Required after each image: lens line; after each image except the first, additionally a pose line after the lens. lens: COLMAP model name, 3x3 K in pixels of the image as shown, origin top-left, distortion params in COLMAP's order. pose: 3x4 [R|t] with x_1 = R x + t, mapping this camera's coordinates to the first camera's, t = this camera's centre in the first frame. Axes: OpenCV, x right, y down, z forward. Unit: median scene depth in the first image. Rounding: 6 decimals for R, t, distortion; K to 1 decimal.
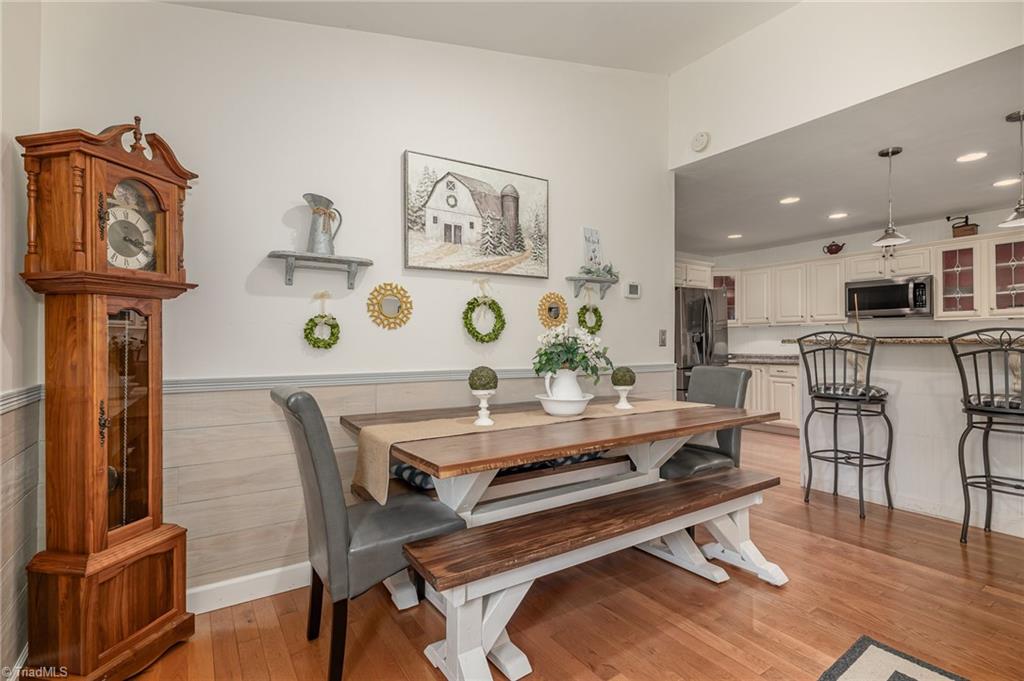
lens RADIAL K [[489.1, 0, 511.4], [0, 489.1, 342.3], [0, 0, 1]] dist [0.000288, 0.000099]
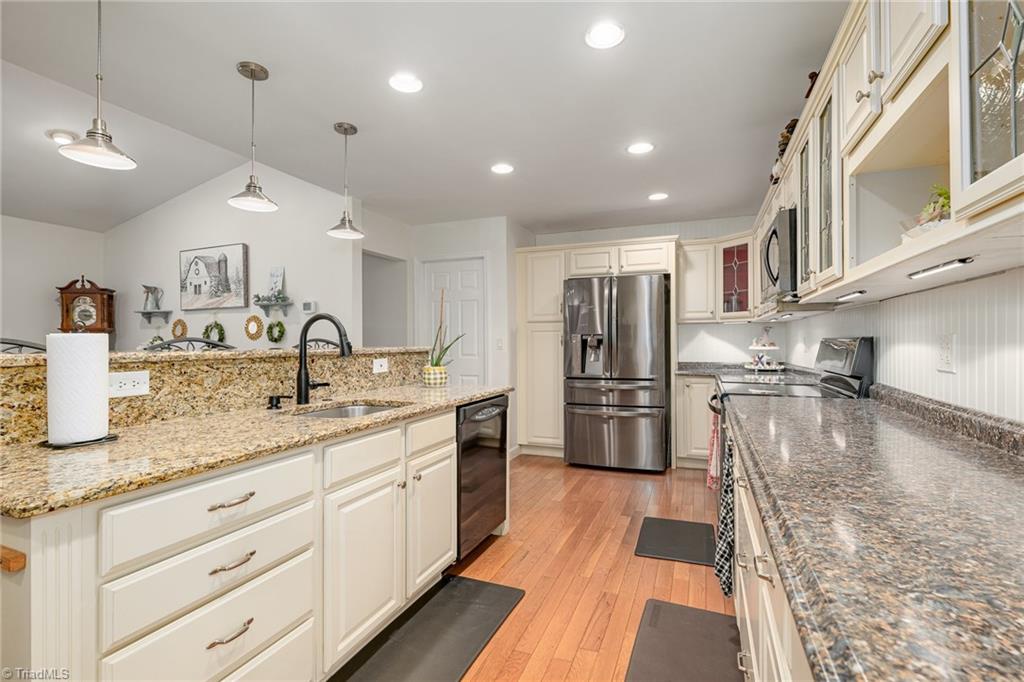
lens RADIAL K [[489.1, 0, 512.6], [0, 489.1, 340.7], [0, 0, 1]] dist [0.000288, 0.000099]
pose [[0.571337, -0.002201, -0.820712, 2.065897], [0.010645, 0.999932, 0.004728, -0.025737], [0.820646, -0.011437, 0.571322, 0.921021]]
